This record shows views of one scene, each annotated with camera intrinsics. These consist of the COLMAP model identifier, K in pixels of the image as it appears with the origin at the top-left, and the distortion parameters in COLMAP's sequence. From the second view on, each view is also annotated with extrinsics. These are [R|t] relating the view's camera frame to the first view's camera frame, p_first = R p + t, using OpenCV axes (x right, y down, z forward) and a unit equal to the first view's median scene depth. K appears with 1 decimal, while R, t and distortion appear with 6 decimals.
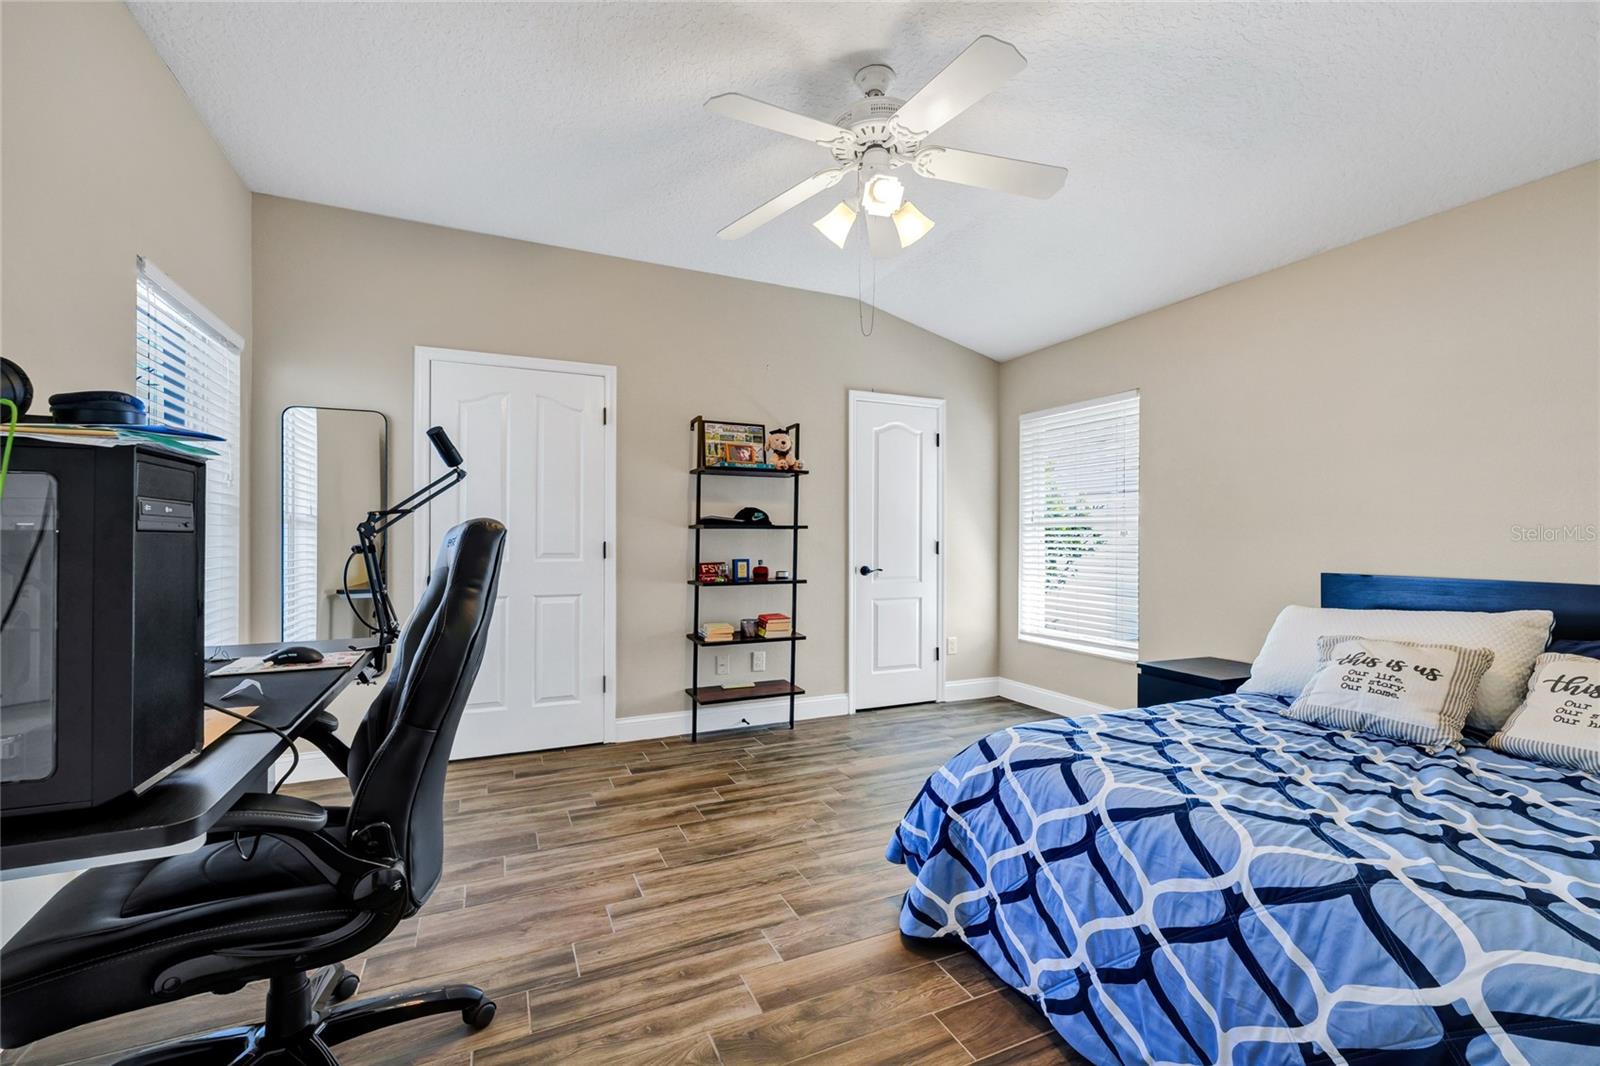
lens RADIAL K [[652.3, 0, 795.4], [0, 652.3, 536.1], [0, 0, 1]] dist [-0.001062, -0.000547]
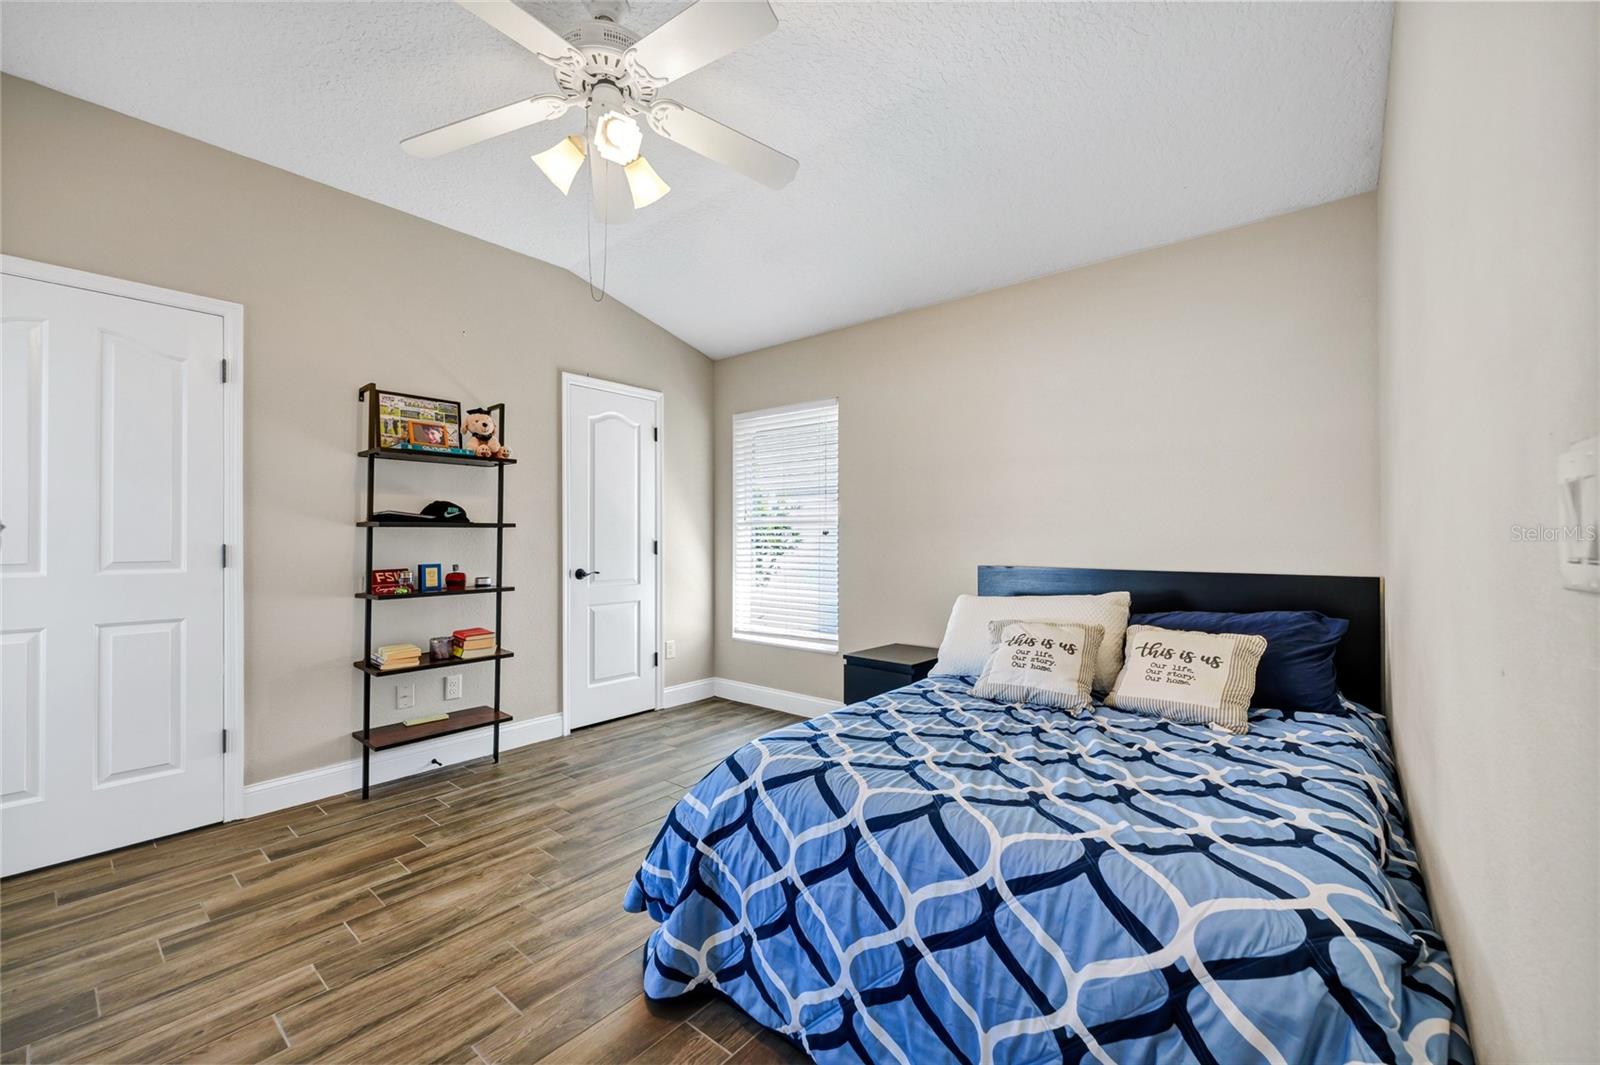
lens RADIAL K [[662.6, 0, 752.5], [0, 662.6, 534.9], [0, 0, 1]] dist [-0.001247, -0.000476]
pose [[0.927231, -0.003285, 0.374476, -0.026623], [0.003704, 0.999993, -0.000400, 0.000718], [-0.374472, 0.001758, 0.927237, 0.112559]]
